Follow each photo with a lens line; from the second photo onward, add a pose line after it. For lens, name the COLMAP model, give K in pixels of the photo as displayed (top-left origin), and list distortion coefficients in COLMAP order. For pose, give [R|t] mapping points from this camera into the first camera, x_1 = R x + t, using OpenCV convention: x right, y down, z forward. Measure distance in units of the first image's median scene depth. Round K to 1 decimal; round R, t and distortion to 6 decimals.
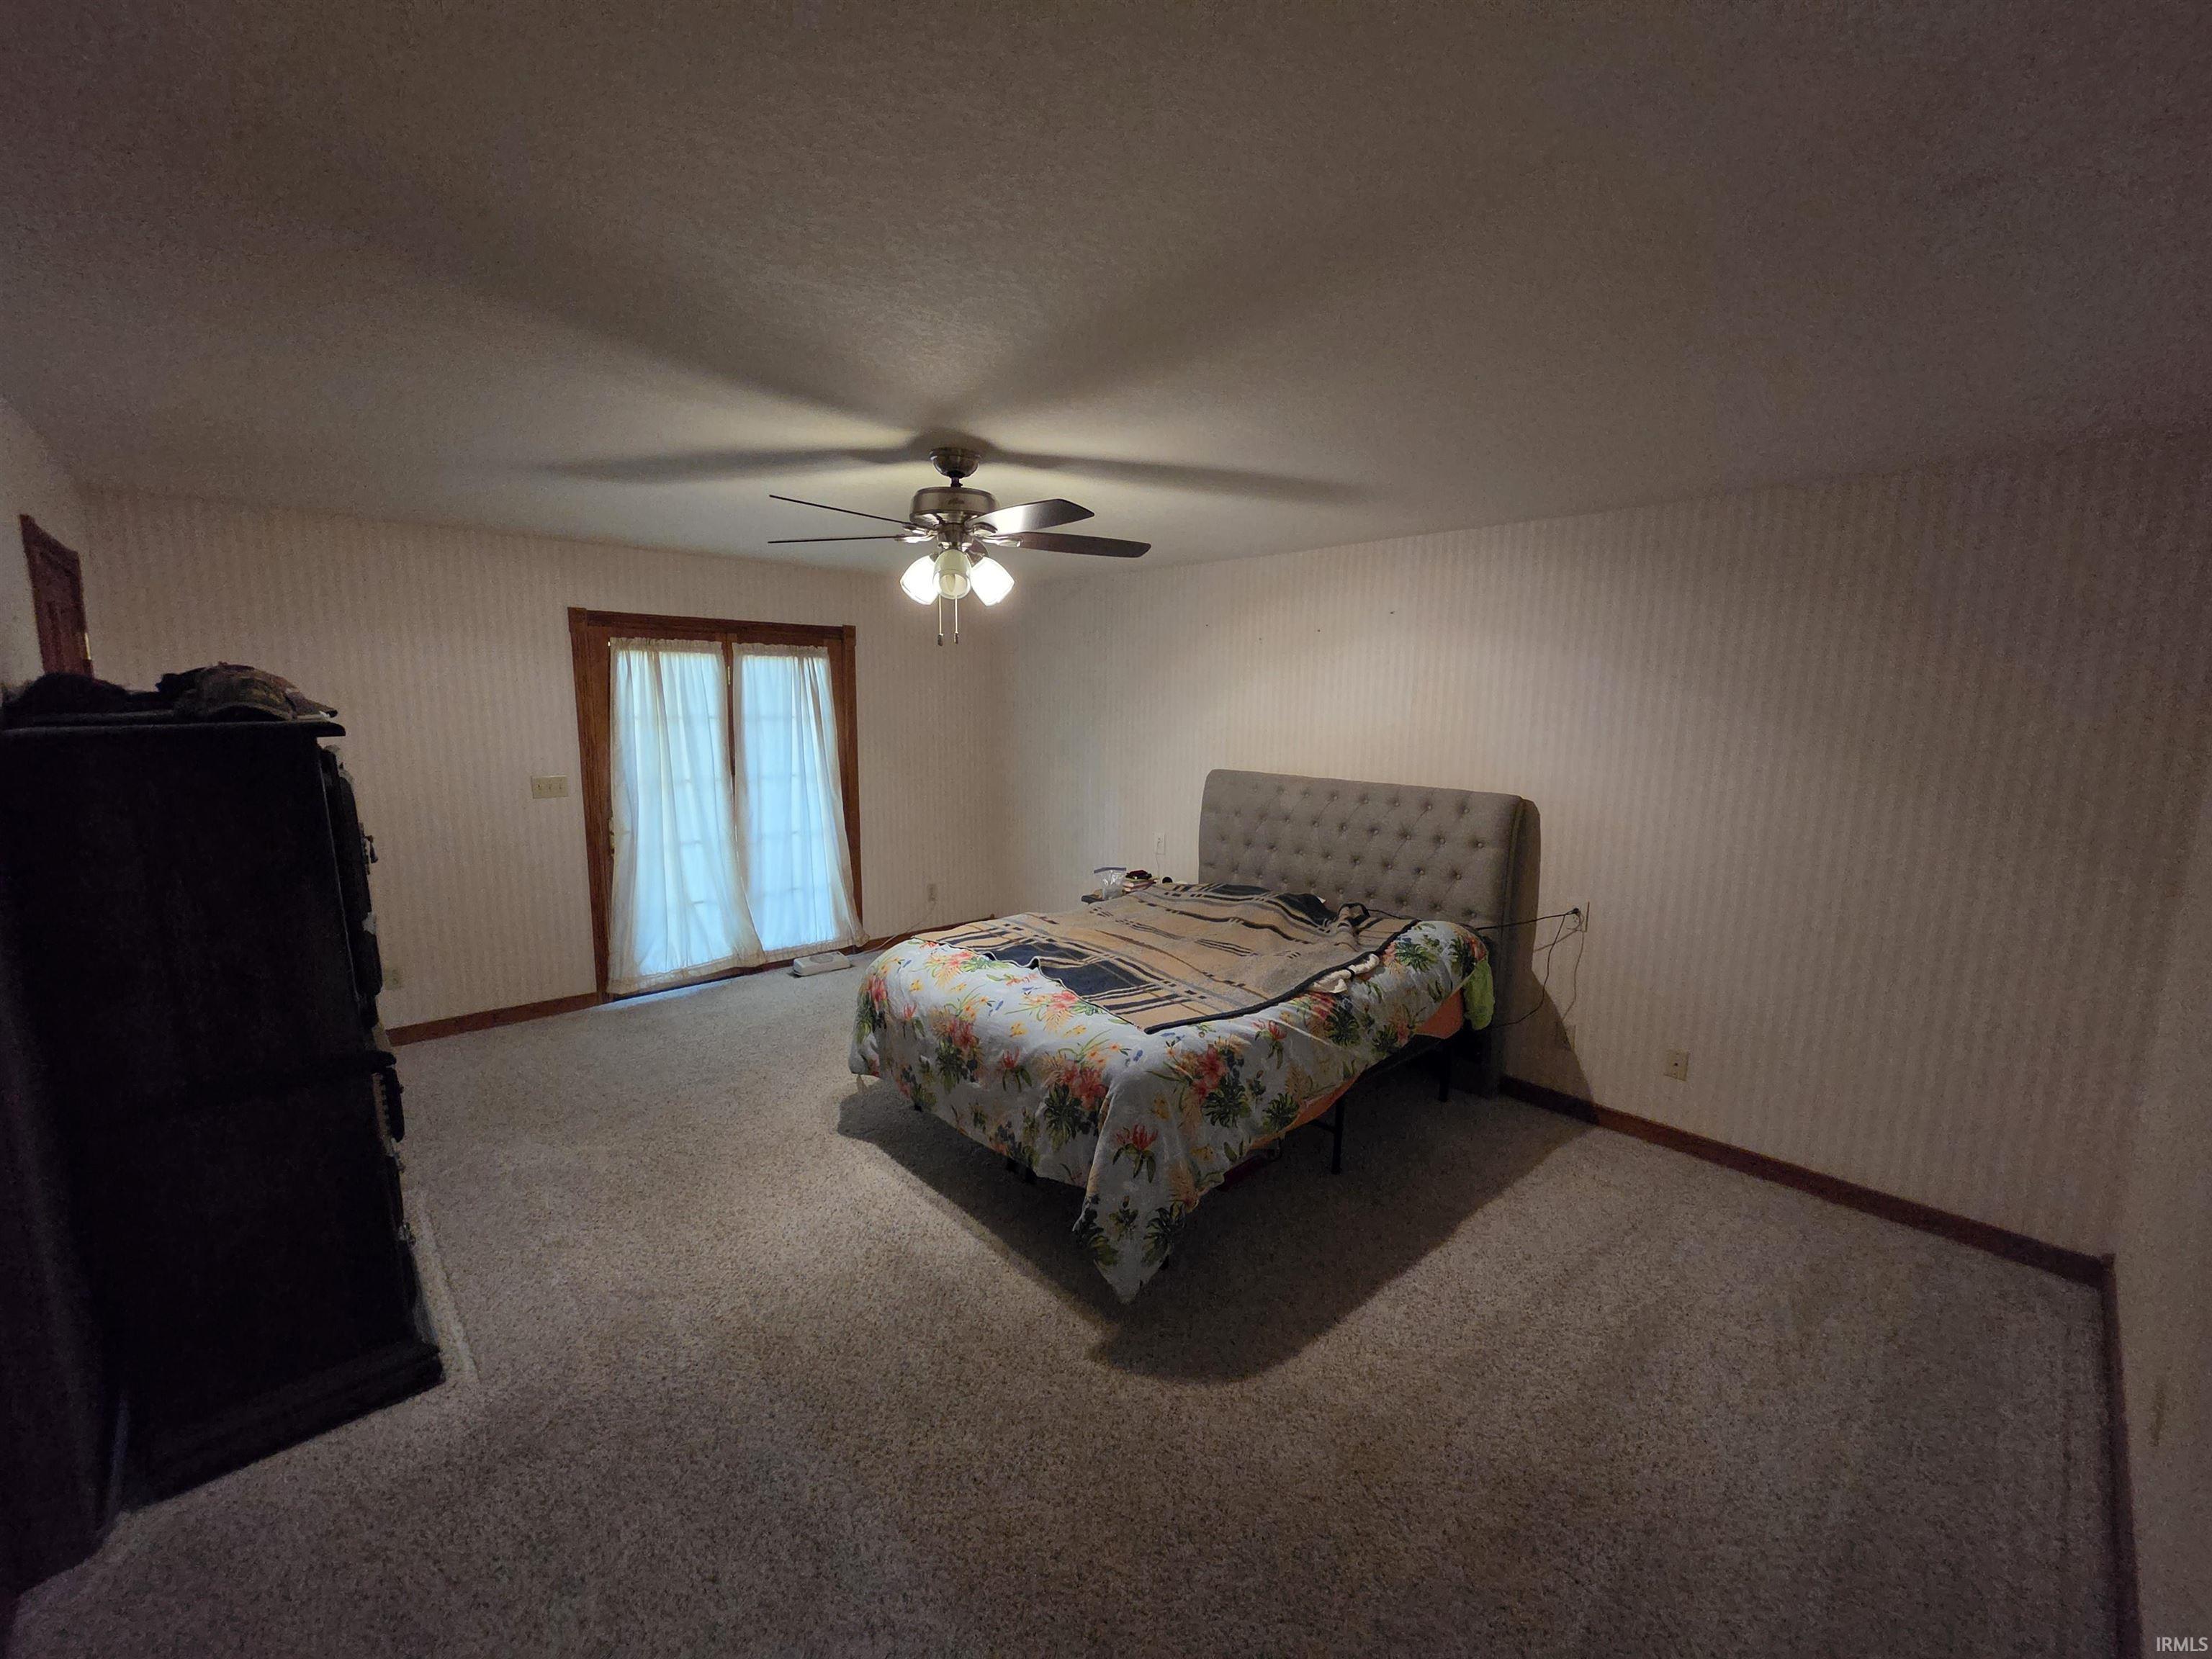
lens RADIAL K [[899.7, 0, 1101.1], [0, 899.7, 834.2], [0, 0, 1]] dist [-0.000161, -0.000004]
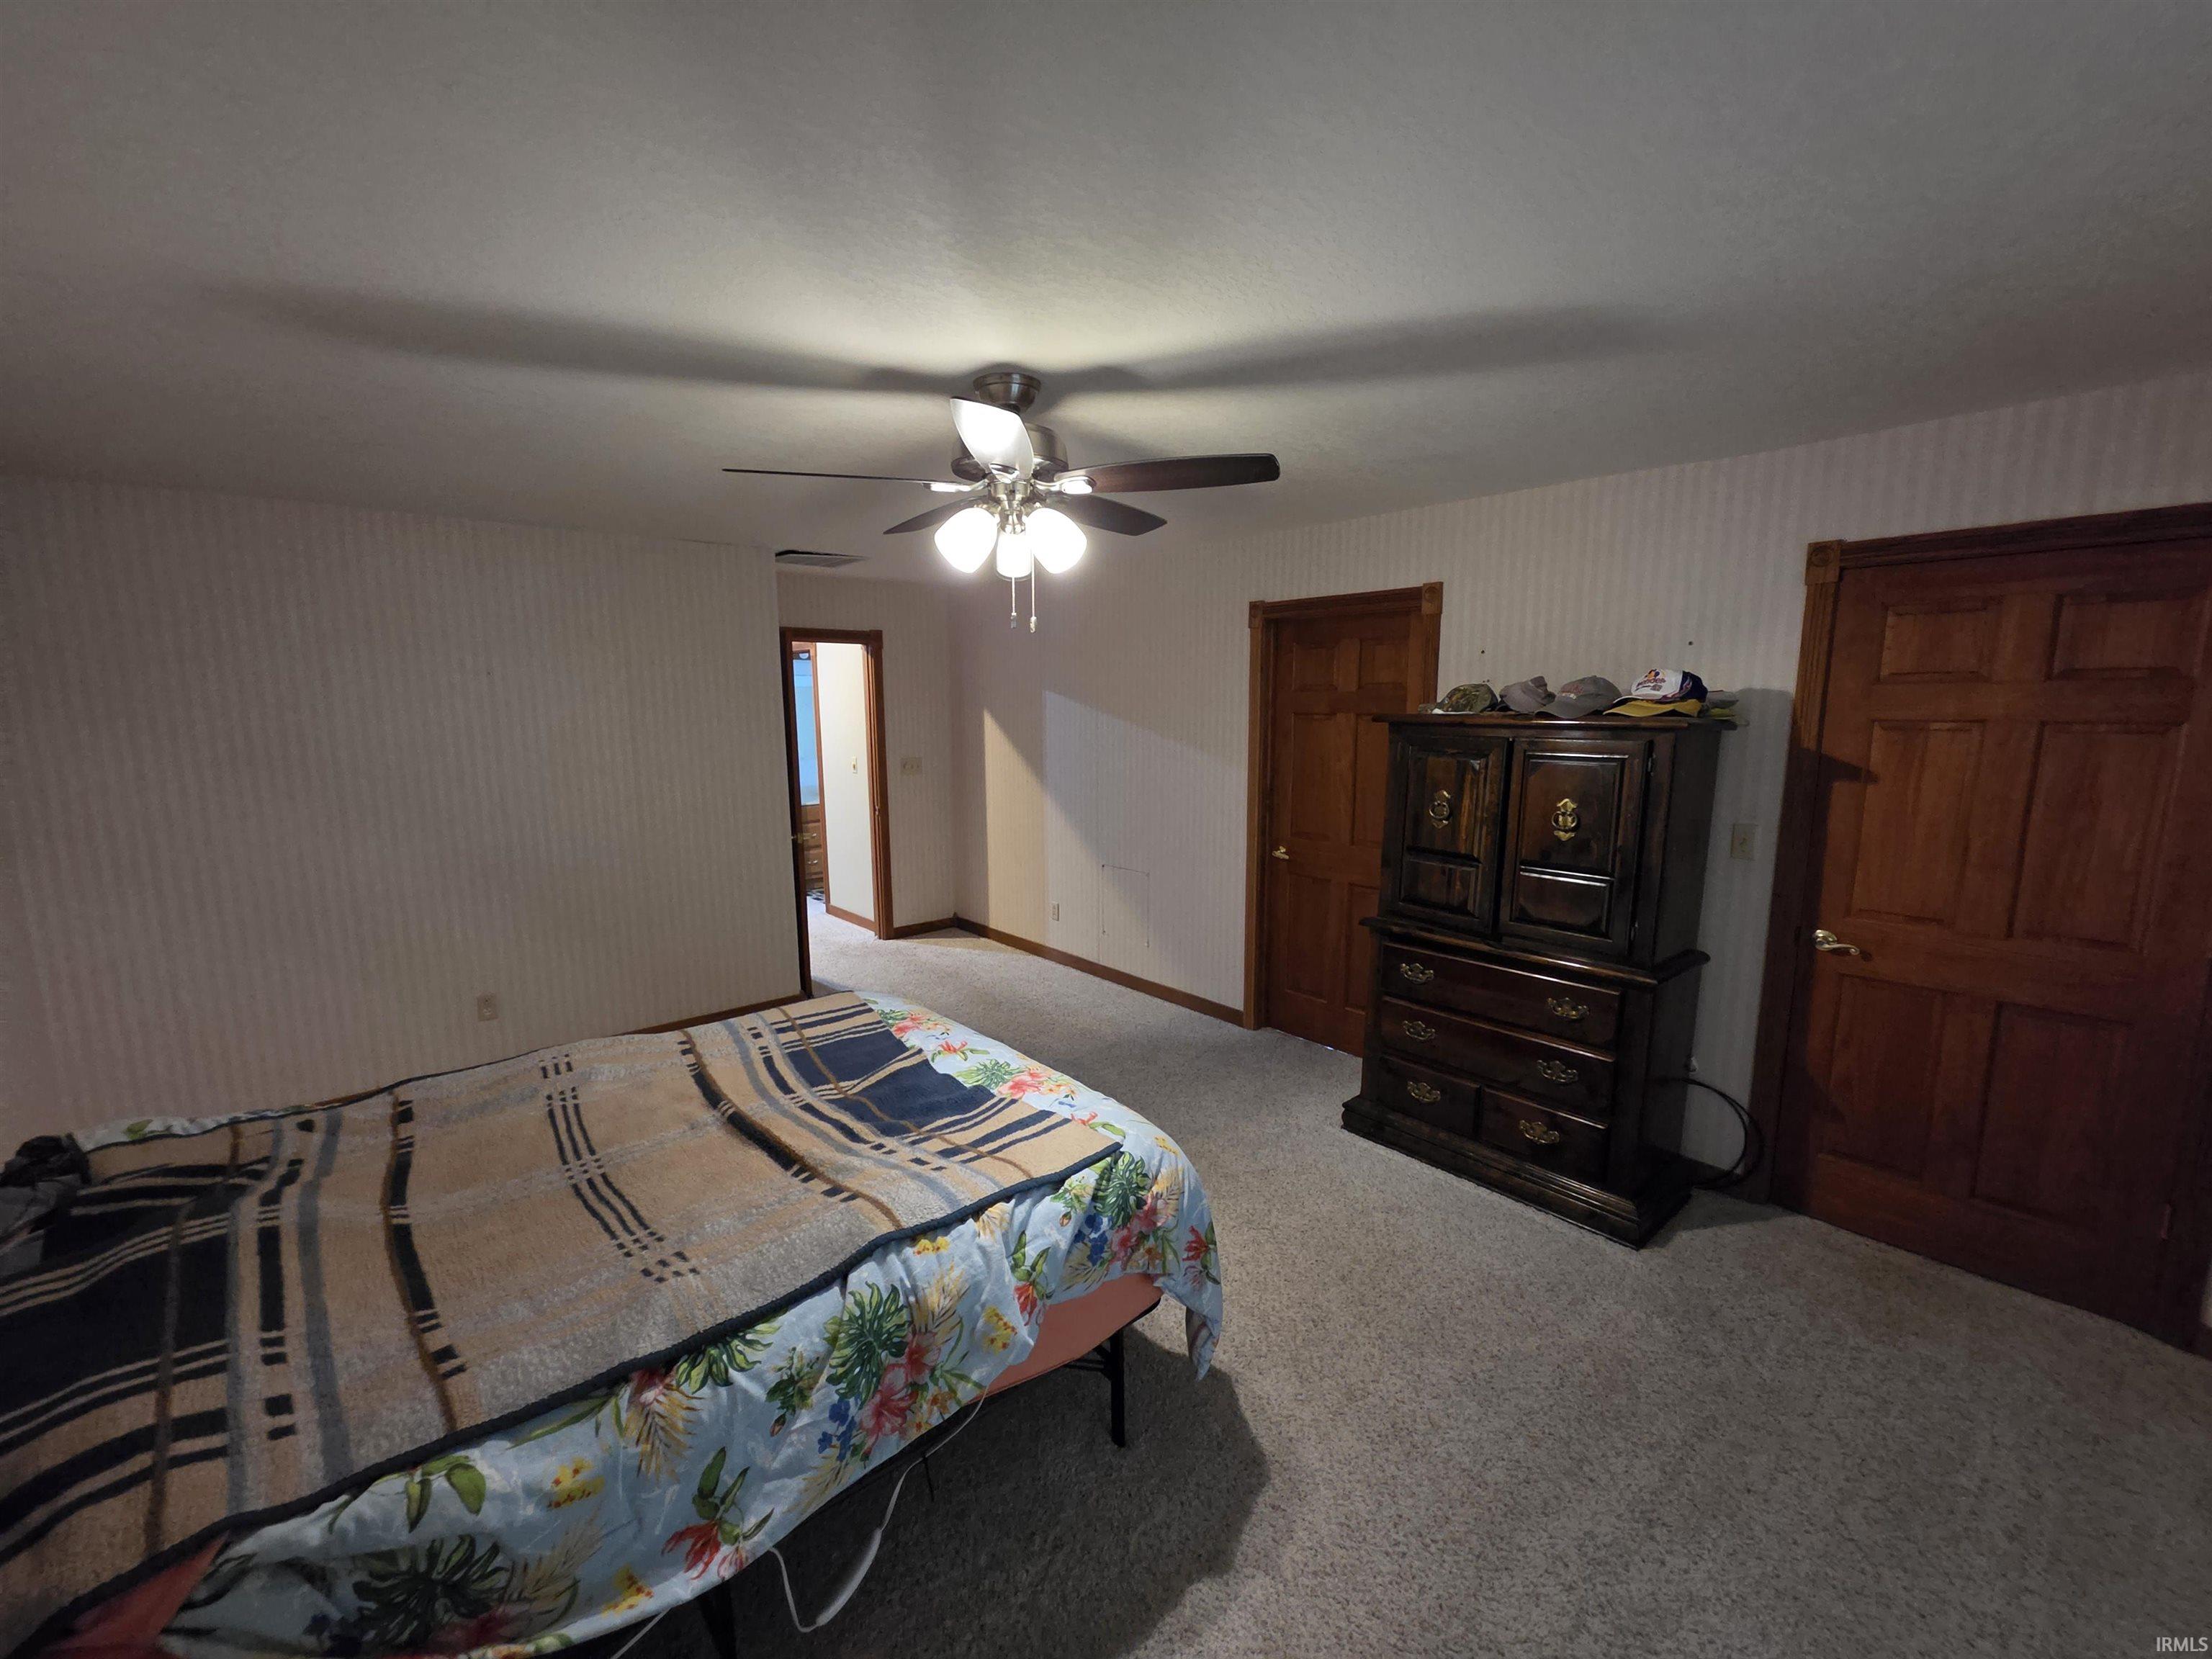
lens RADIAL K [[899.7, 0, 1110.7], [0, 899.7, 833.9], [0, 0, 1]] dist [-0.000161, -0.000004]
pose [[-0.999883, 0.011010, 0.010636, -0.251421], [0.013525, 0.960823, 0.276833, -0.243687], [-0.007171, 0.276944, -0.960859, 1.775752]]
